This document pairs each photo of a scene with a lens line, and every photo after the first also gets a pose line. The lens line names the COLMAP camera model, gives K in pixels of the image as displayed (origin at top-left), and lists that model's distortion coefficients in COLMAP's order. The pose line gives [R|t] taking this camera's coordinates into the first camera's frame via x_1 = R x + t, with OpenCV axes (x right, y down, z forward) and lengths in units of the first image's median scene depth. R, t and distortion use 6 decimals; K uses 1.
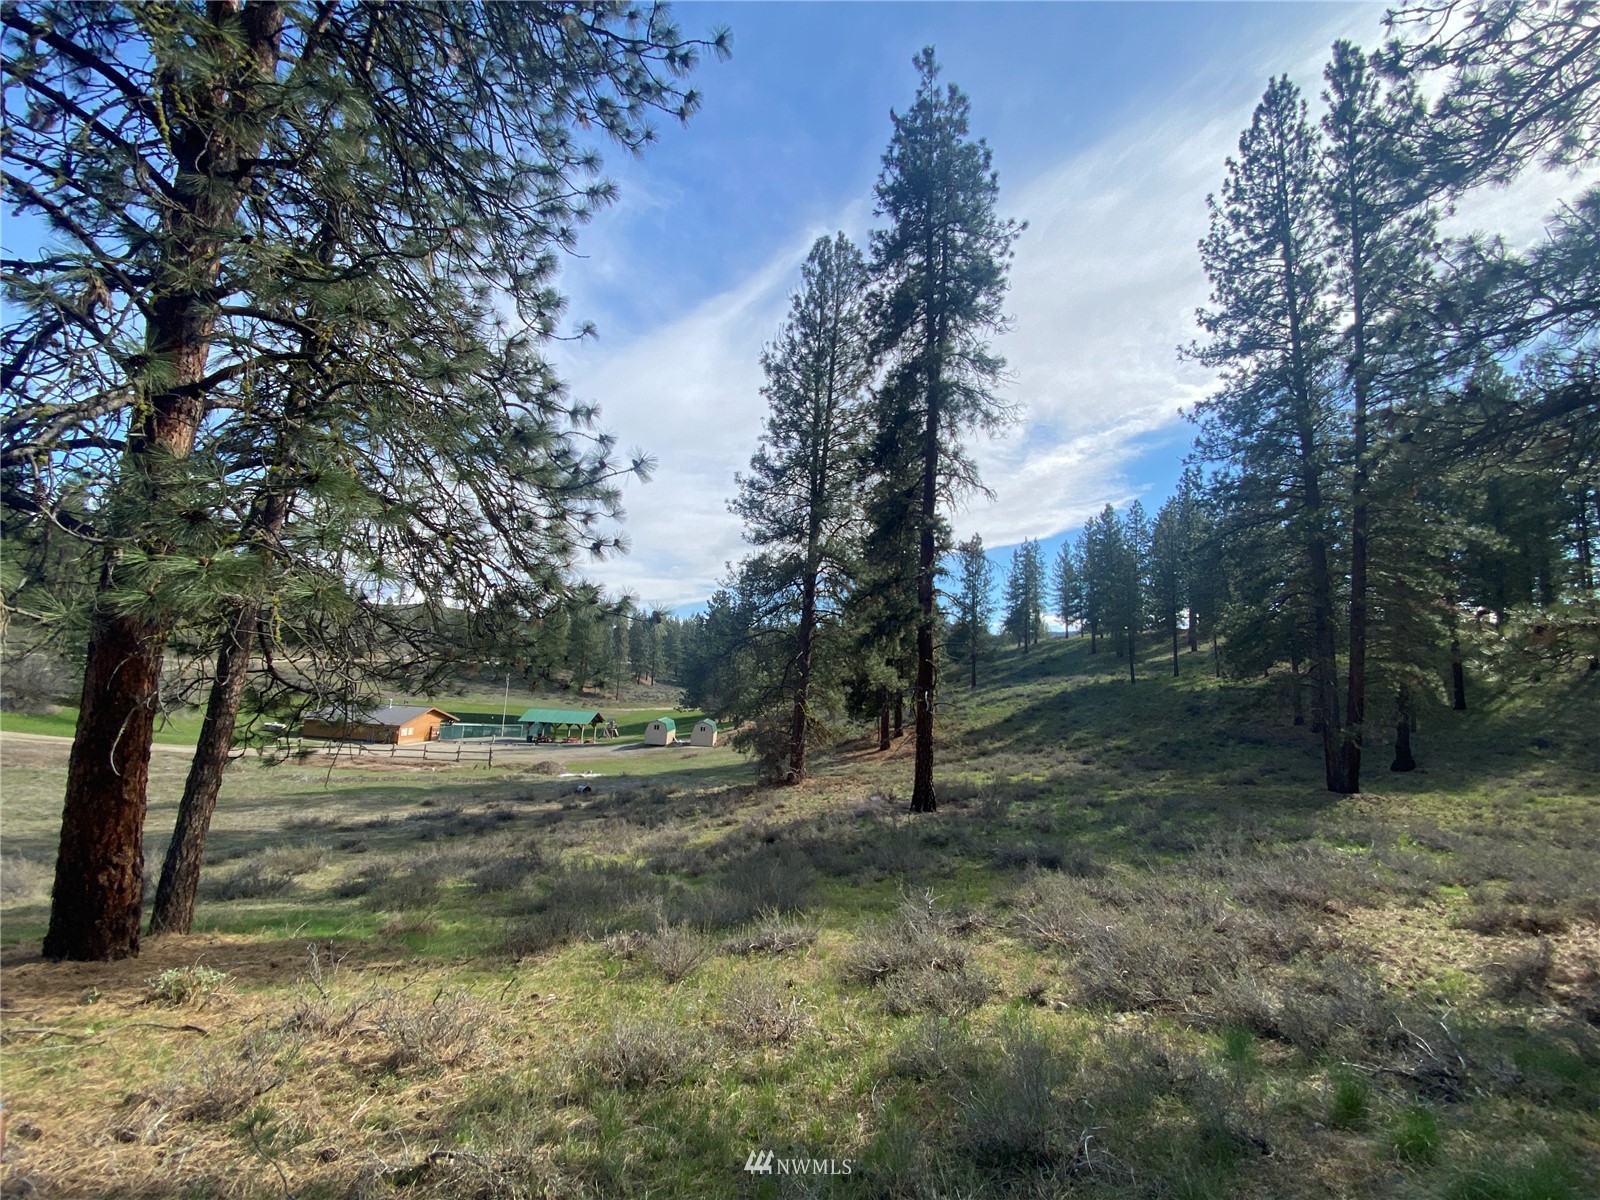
lens RADIAL K [[643.0, 0, 799.2], [0, 643.0, 602.9], [0, 0, 1]] dist [0.020244, -0.020142]
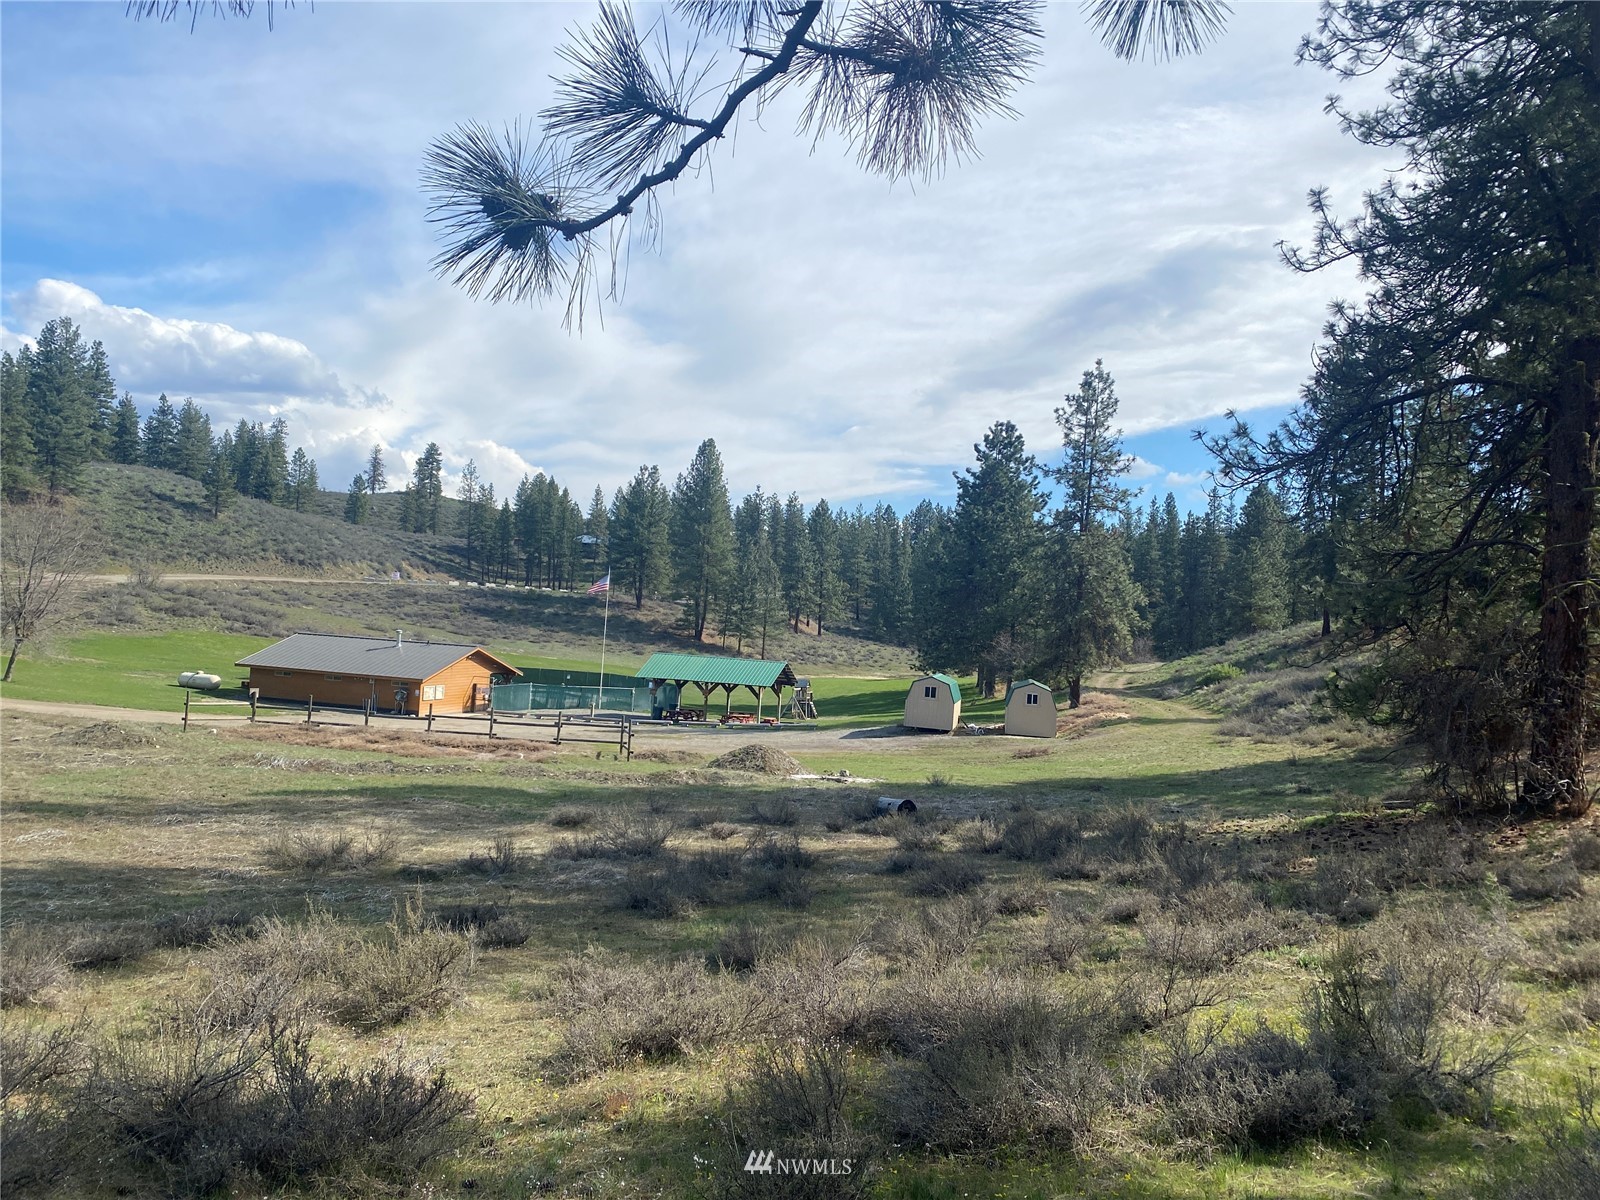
lens RADIAL K [[1206.8, 0, 800.0], [0, 1206.8, 600.0], [0, 0, 1]] dist [0.011746, 0.001767]
pose [[0.978564, 0.001377, -0.205939, -0.134573], [0.016395, 0.996283, 0.084567, 0.052904], [0.205290, -0.086130, 0.974904, 0.146777]]
